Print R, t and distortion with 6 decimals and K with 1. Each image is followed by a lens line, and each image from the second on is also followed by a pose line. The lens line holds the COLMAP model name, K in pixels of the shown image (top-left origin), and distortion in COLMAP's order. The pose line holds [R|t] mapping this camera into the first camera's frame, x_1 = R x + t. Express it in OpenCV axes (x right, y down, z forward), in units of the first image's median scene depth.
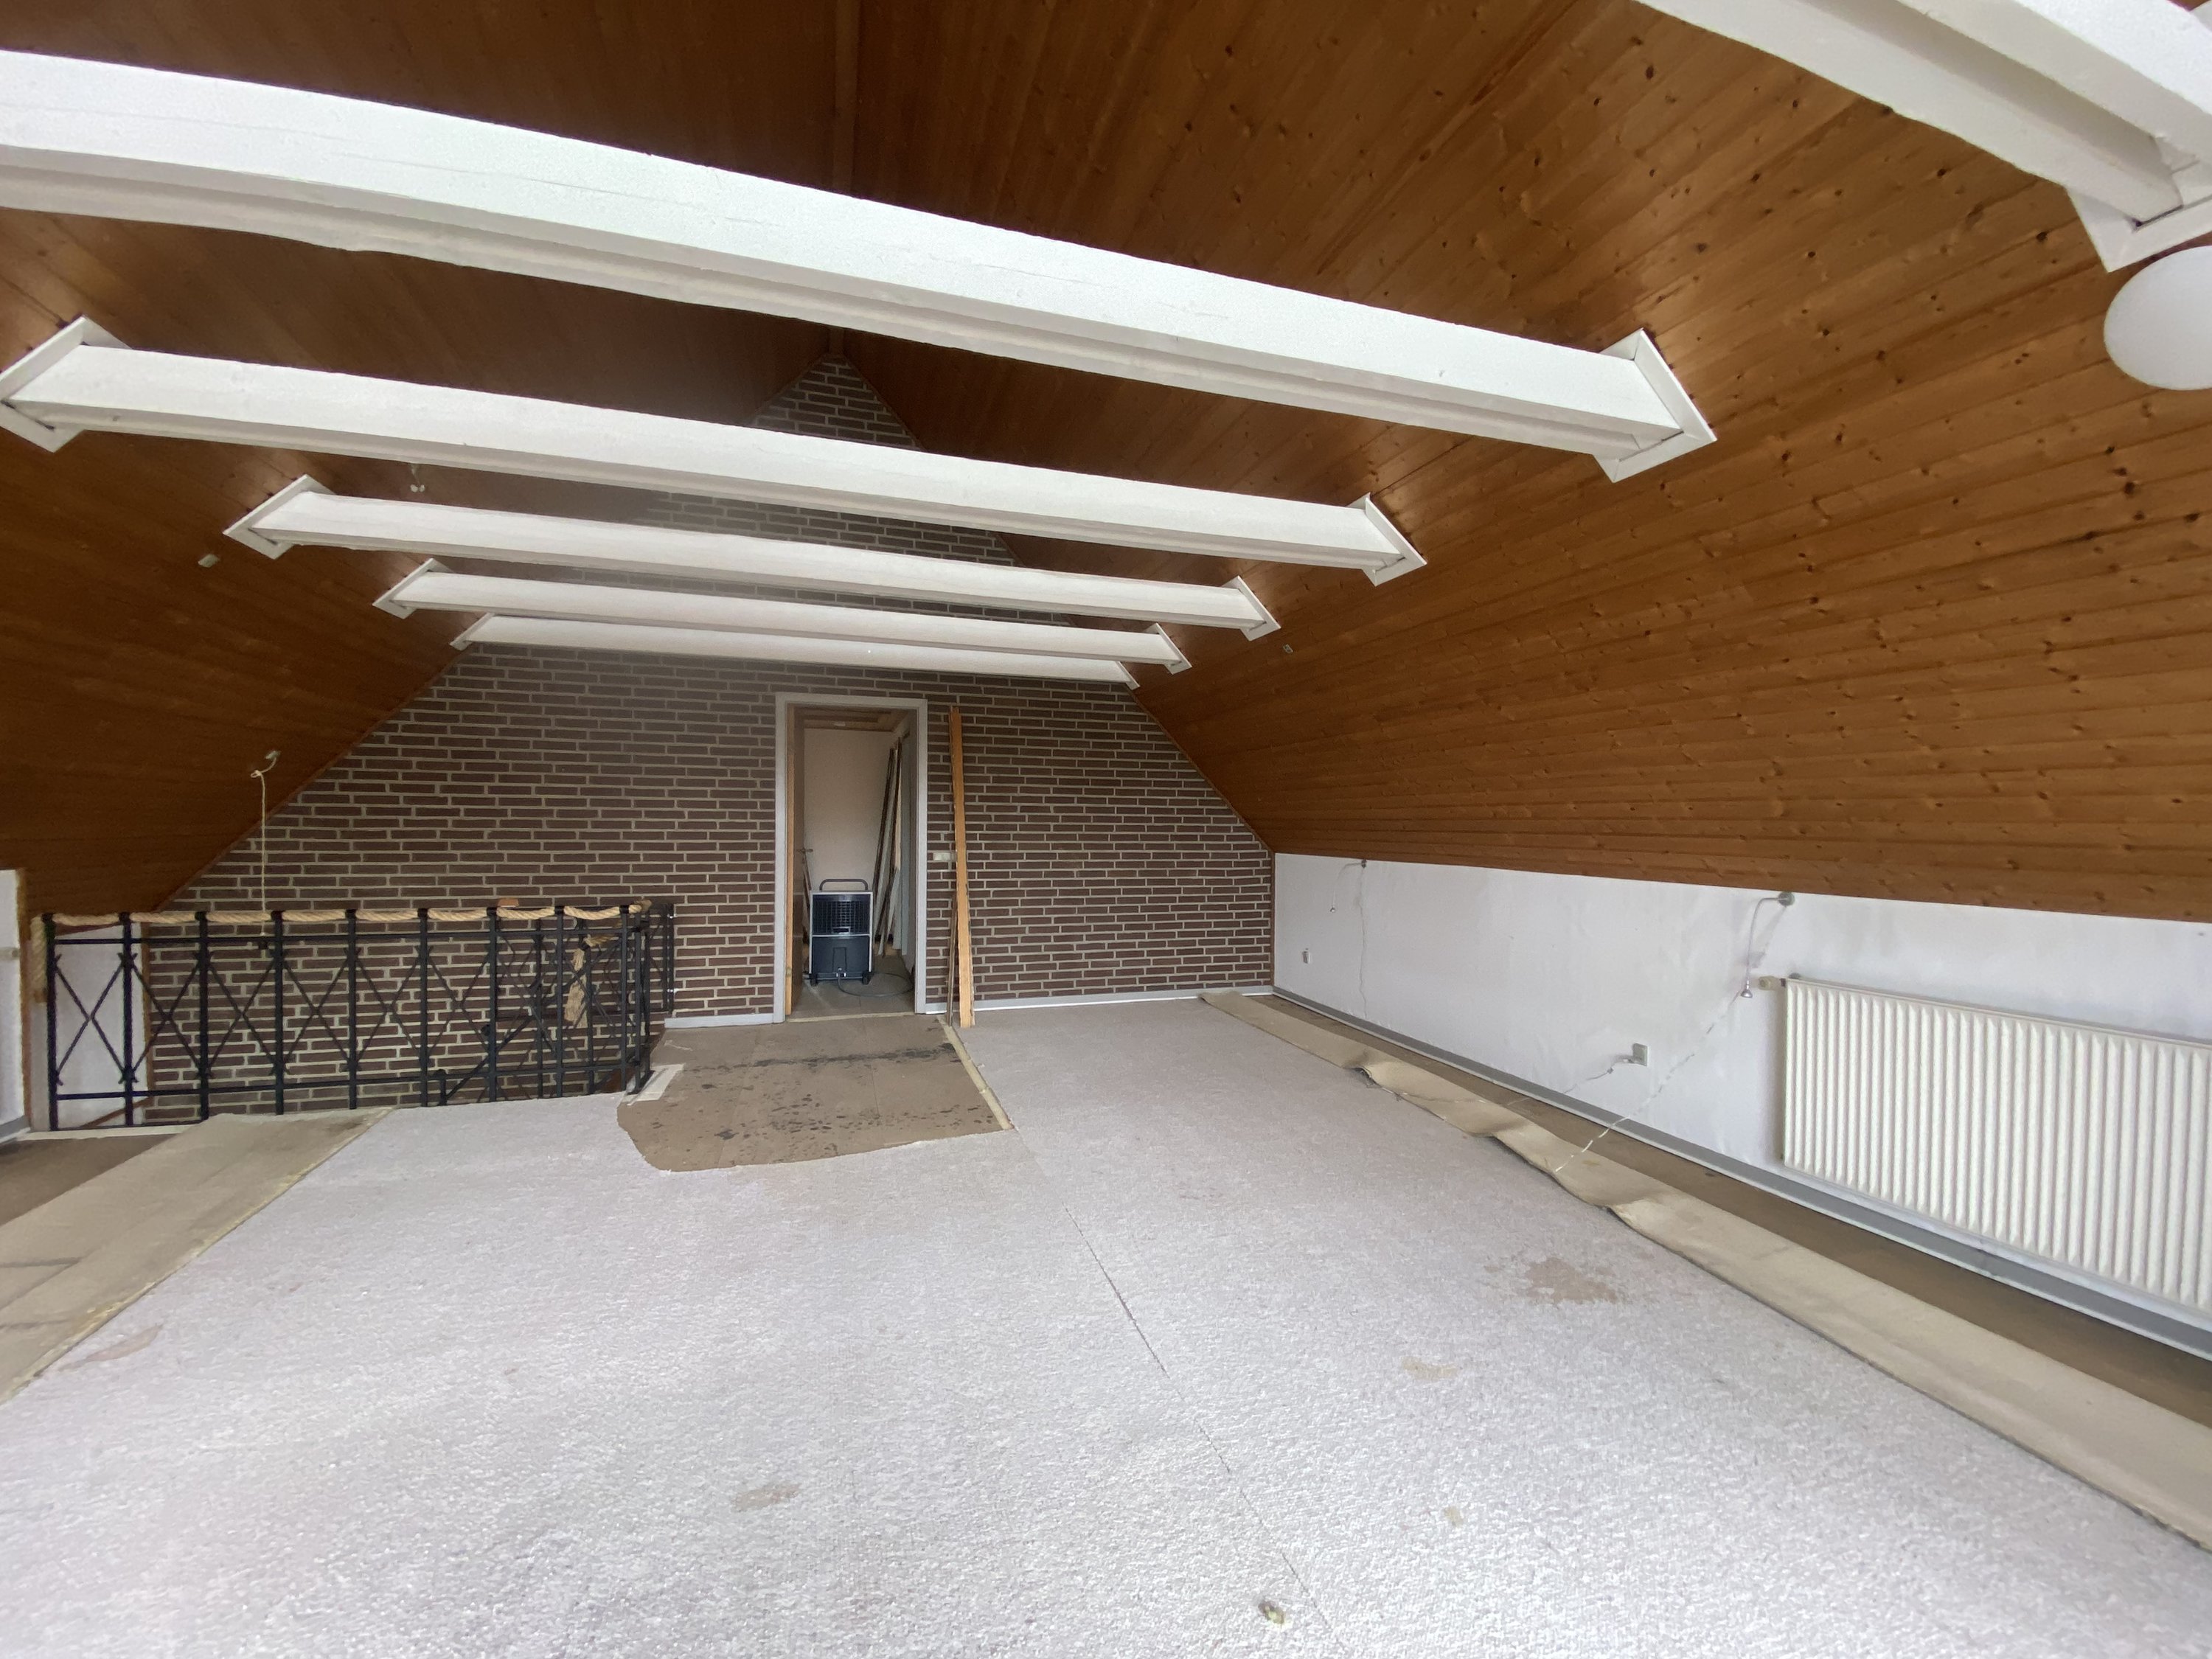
lens RADIAL K [[906.0, 0, 1111.0], [0, 906.0, 829.6], [0, 0, 1]] dist [0.007578, -0.006781]
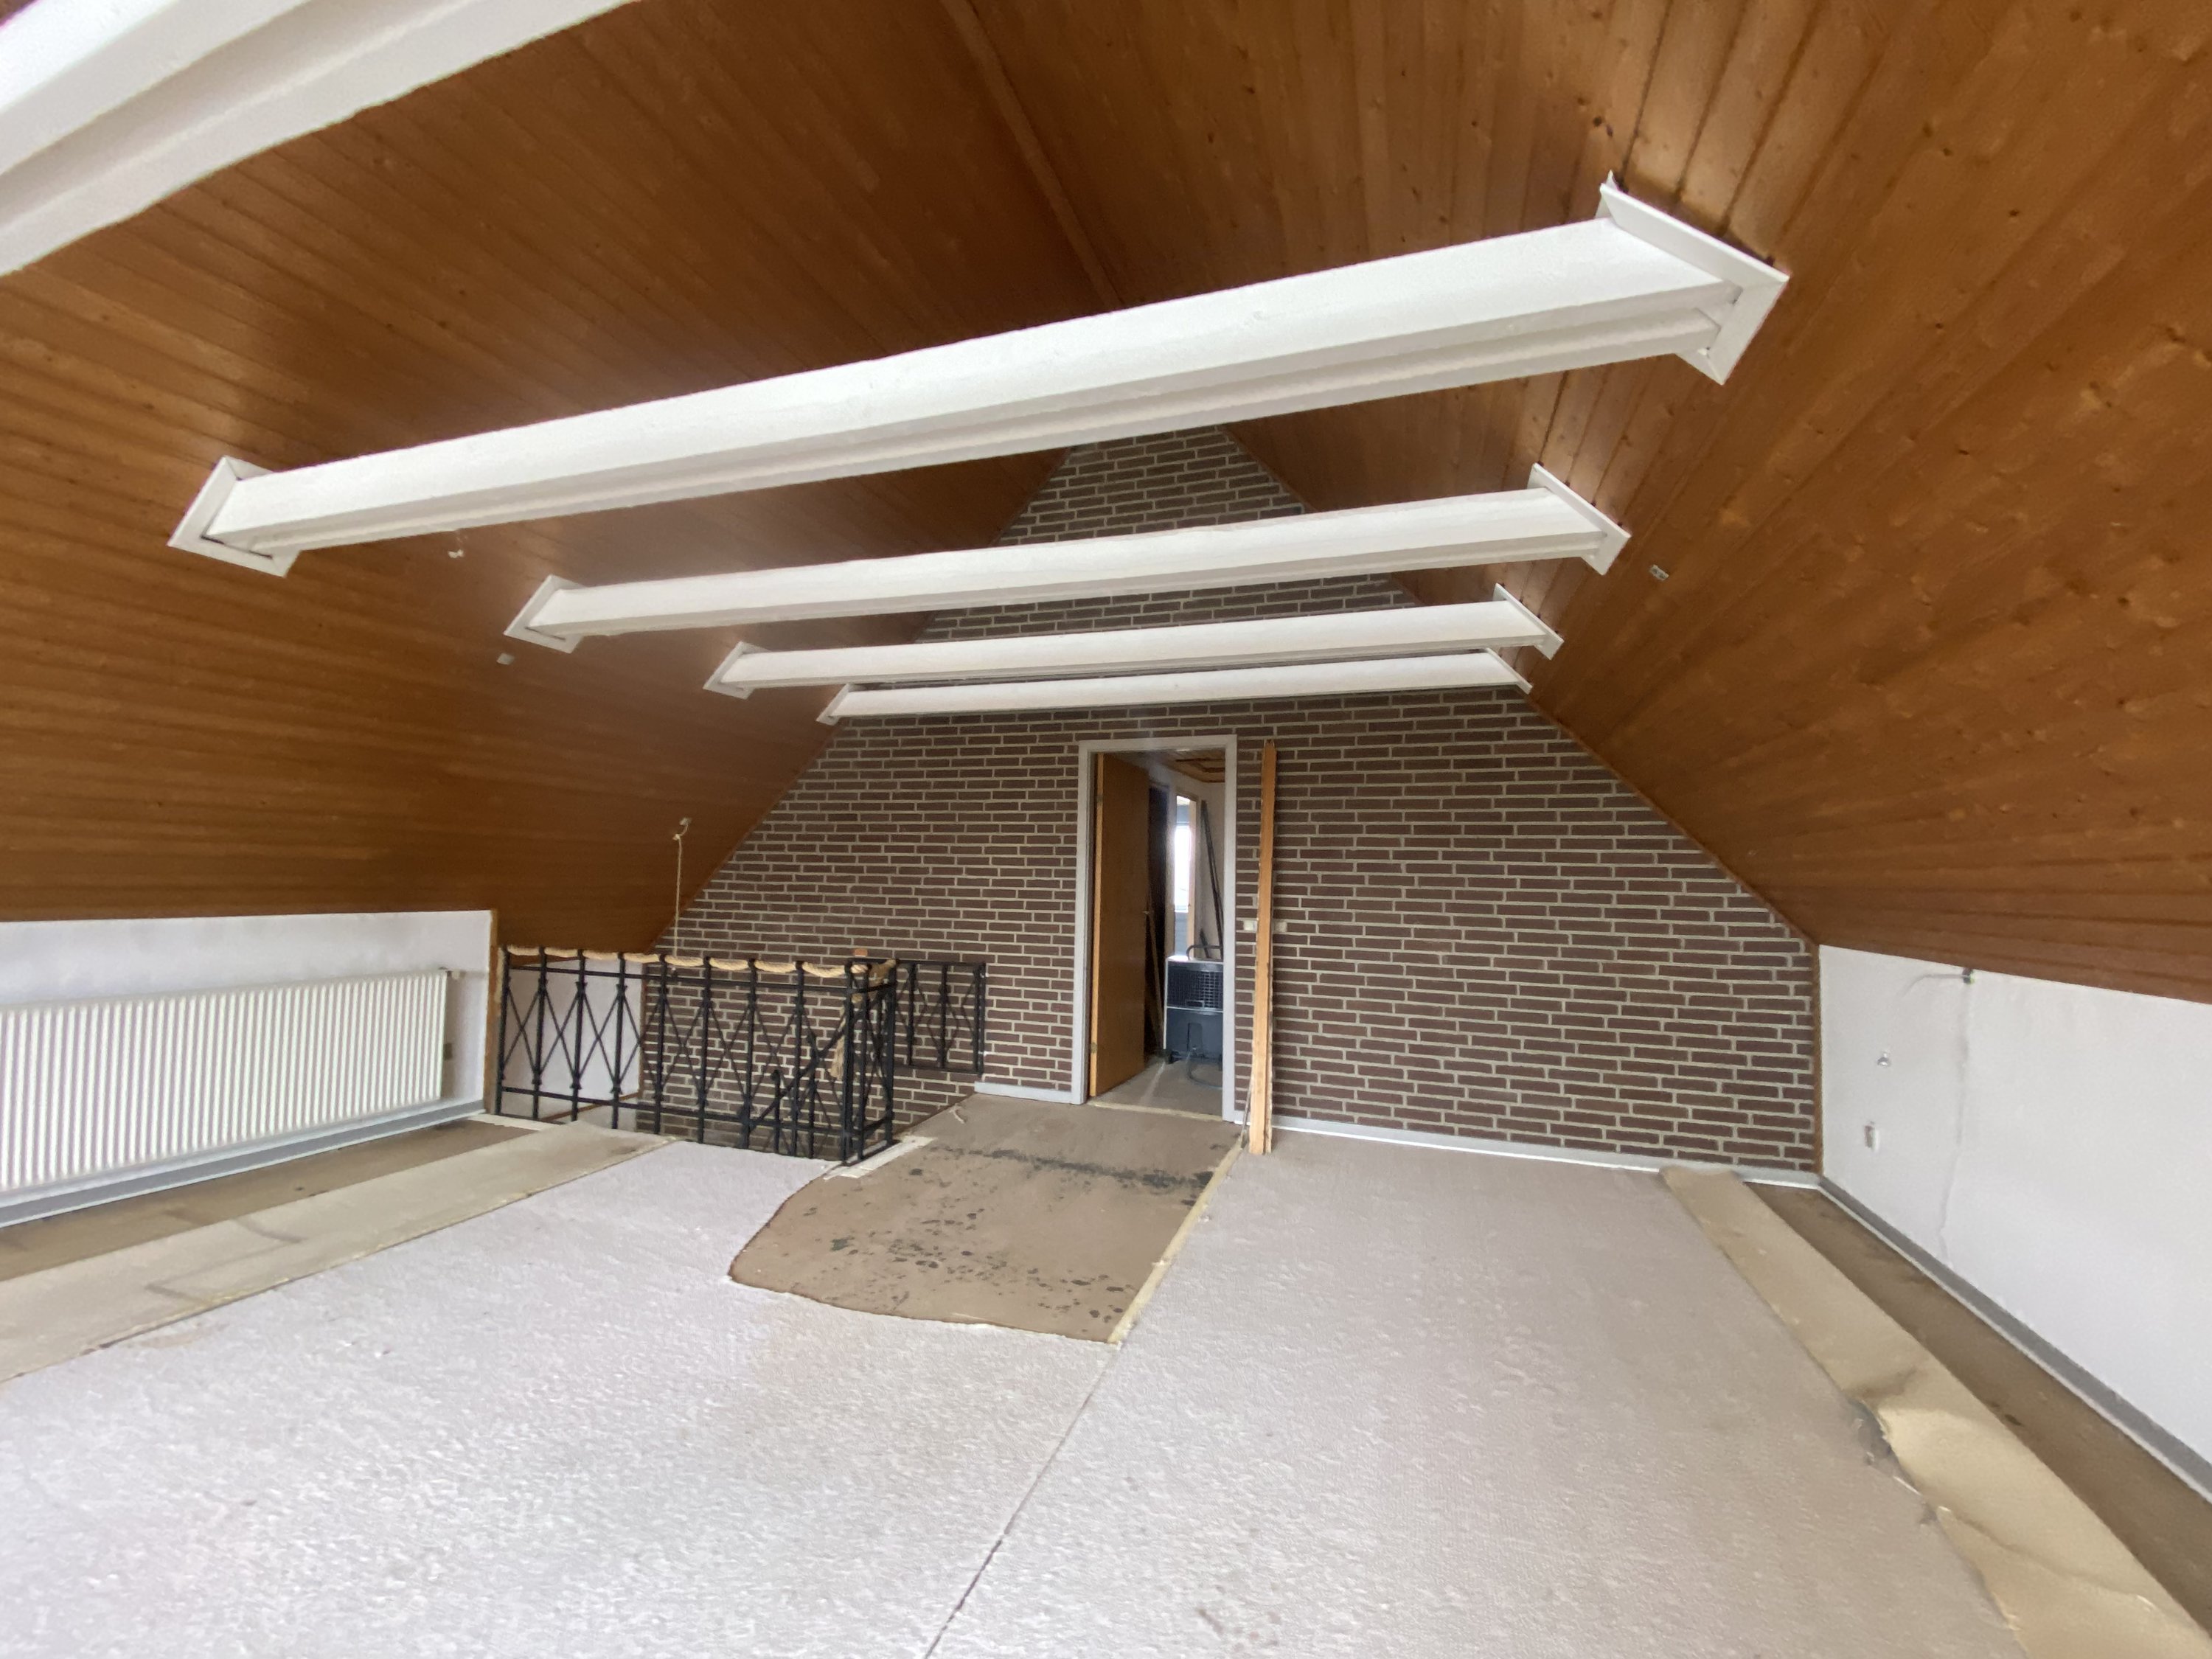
lens RADIAL K [[906.0, 0, 1093.6], [0, 906.0, 819.6], [0, 0, 1]] dist [0.007578, -0.006781]
pose [[0.792347, -0.030583, -0.609304, 0.199139], [-0.016855, 0.997264, -0.071975, -0.005000], [0.609838, 0.067299, 0.789663, 0.288311]]
